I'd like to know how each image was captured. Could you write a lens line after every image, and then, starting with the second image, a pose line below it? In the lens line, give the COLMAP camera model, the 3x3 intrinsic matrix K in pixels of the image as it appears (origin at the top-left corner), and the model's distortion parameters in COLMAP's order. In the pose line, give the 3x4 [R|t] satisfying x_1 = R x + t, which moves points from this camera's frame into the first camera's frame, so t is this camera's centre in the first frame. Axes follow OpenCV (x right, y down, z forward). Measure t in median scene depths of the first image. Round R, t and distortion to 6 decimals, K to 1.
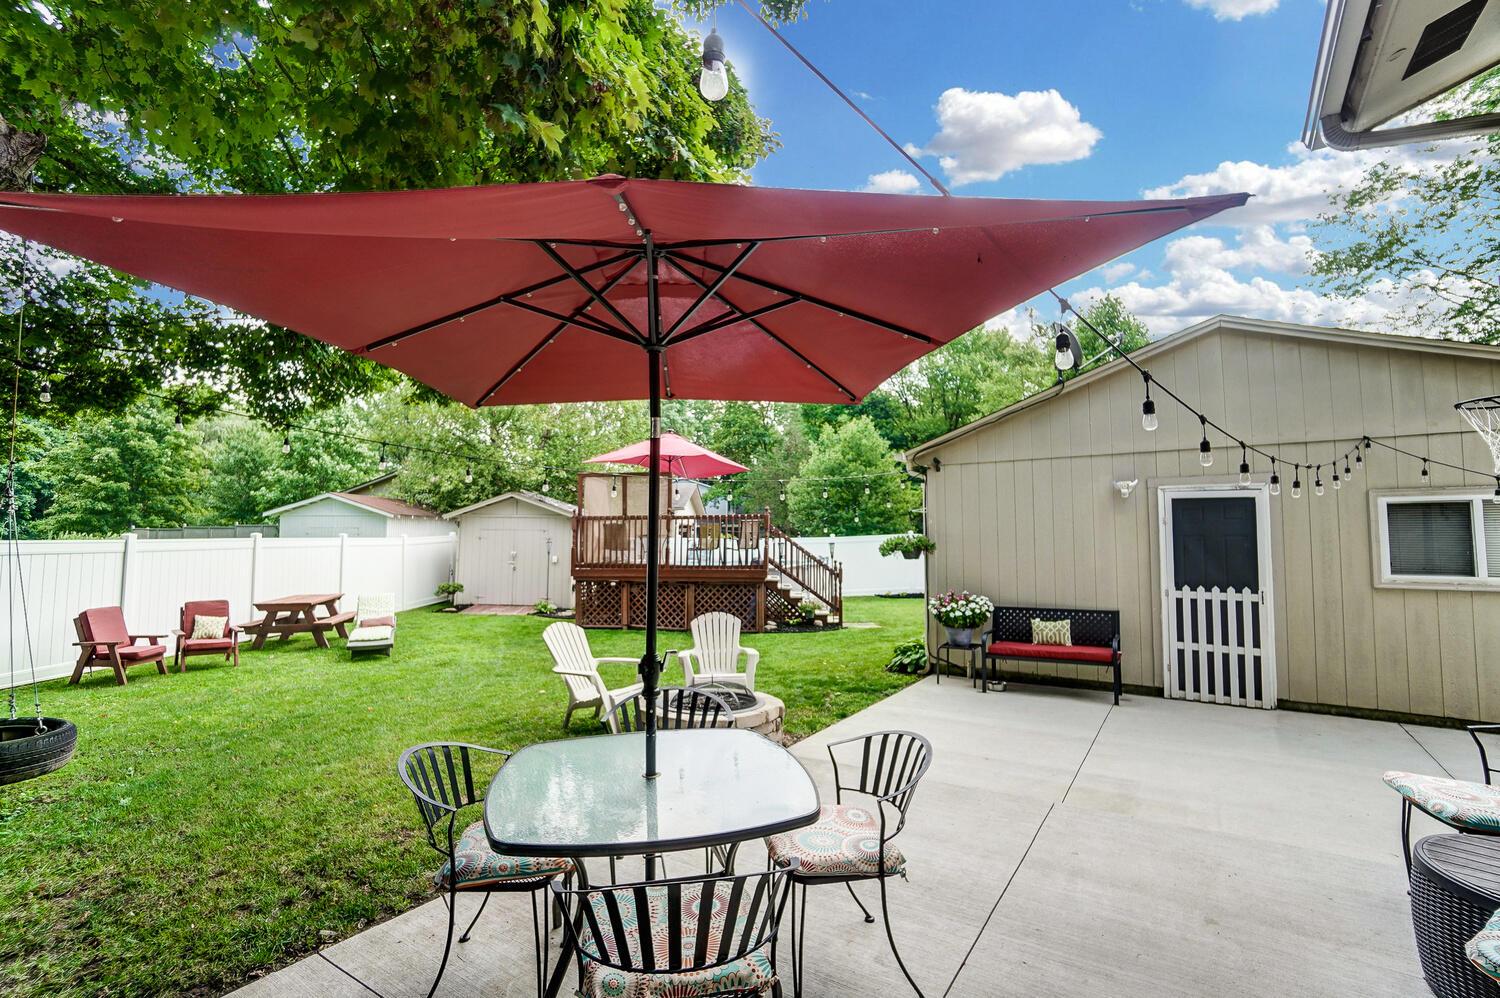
lens RADIAL K [[667.9, 0, 740.5], [0, 667.9, 496.3], [0, 0, 1]] dist [-0.065259, 0.021957]
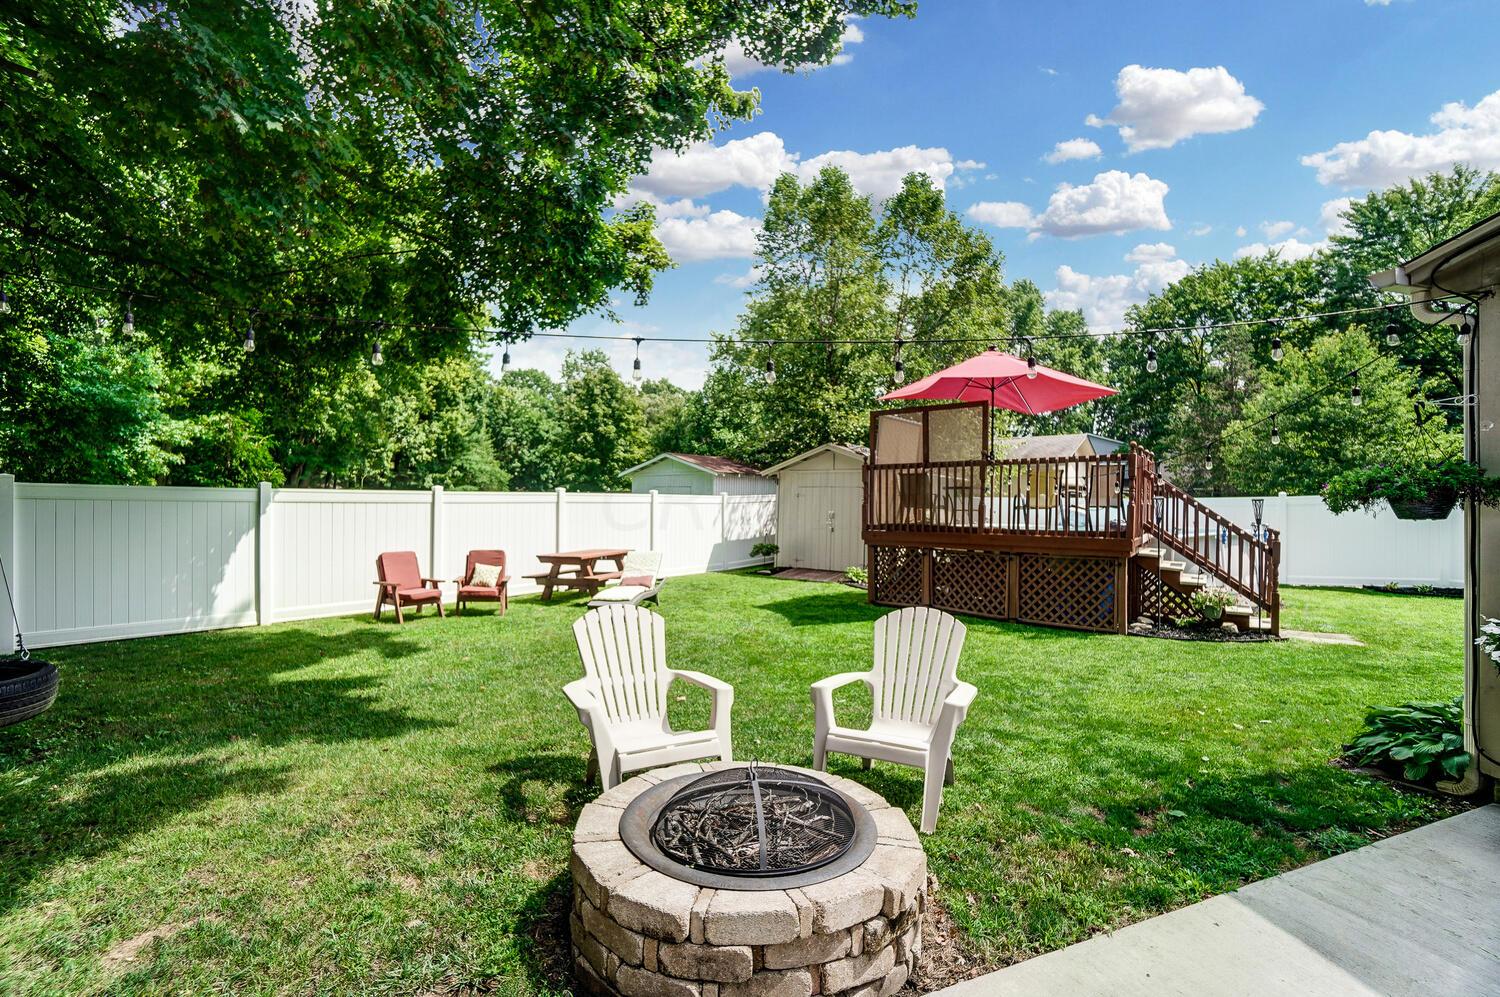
lens RADIAL K [[667.9, 0, 740.5], [0, 667.9, 495.8], [0, 0, 1]] dist [-0.065259, 0.021957]
pose [[0.831551, -0.000003, -0.555449, 0.072636], [0.026648, 0.998849, 0.039888, 0.031473], [0.554809, -0.047970, 0.830594, 0.250851]]
